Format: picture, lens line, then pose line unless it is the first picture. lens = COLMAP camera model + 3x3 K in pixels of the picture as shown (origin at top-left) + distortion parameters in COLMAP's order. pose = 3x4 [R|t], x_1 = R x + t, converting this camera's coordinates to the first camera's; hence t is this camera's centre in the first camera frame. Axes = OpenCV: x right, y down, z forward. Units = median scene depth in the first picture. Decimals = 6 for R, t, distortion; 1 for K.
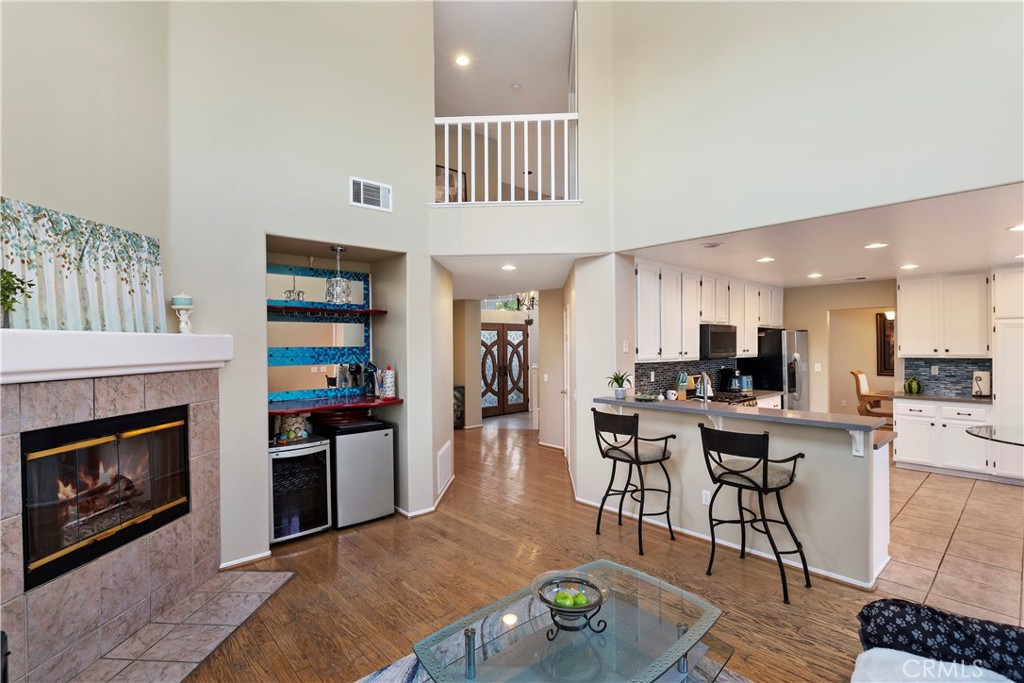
lens RADIAL K [[475.0, 0, 512.4], [0, 475.0, 344.4], [0, 0, 1]] dist [-0.010811, -0.000196]
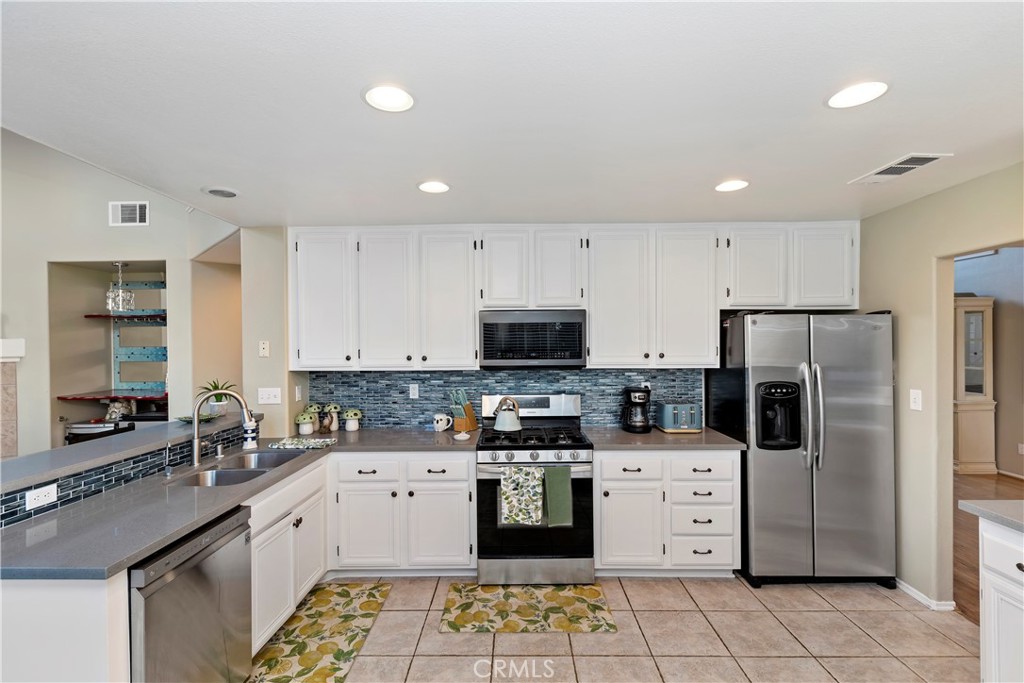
lens RADIAL K [[462.6, 0, 511.6], [0, 462.6, 344.9], [0, 0, 1]] dist [0.000363, 0.000557]
pose [[0.736029, 0.002542, -0.676945, 1.411066], [0.004112, 0.999958, 0.008226, -0.007340], [0.676937, -0.008838, 0.735988, 0.996190]]
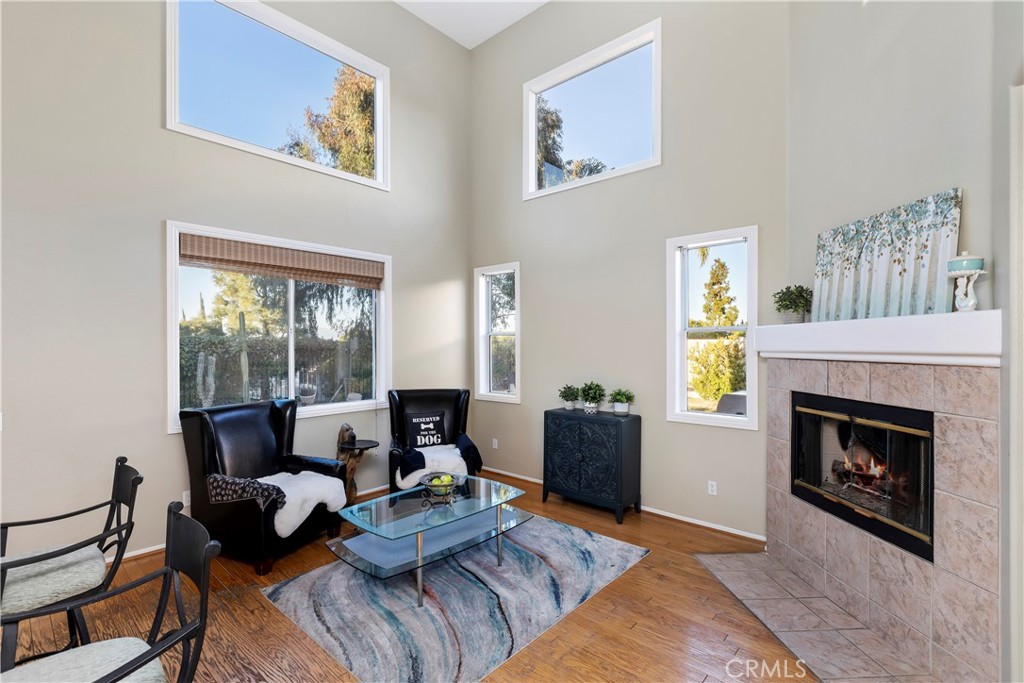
lens RADIAL K [[462.6, 0, 511.6], [0, 462.6, 344.9], [0, 0, 1]] dist [0.000363, 0.000557]
pose [[-0.994243, 0.006561, -0.106946, 0.023498], [0.006597, 0.999978, 0.000019, 0.018895], [0.106944, -0.000687, -0.994265, 1.510376]]
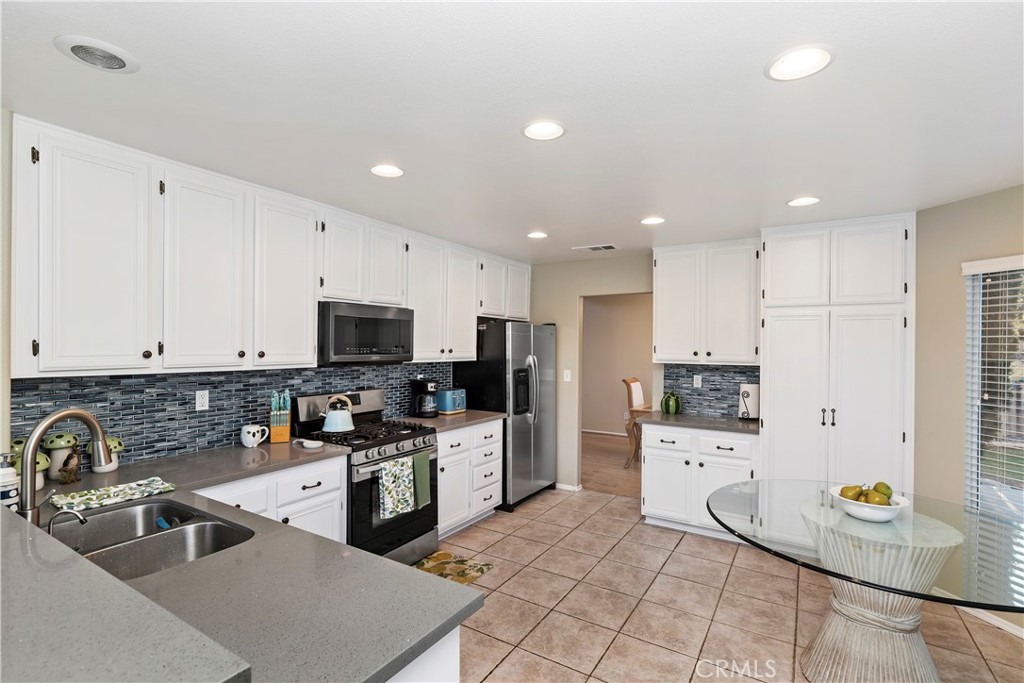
lens RADIAL K [[478.3, 0, 512.3], [0, 478.3, 347.1], [0, 0, 1]] dist [0.000738, -0.000053]
pose [[0.960257, 0.013049, 0.278813, 0.774922], [-0.015061, 0.999874, 0.005077, 0.006220], [-0.278712, -0.009074, 0.960332, 0.696660]]
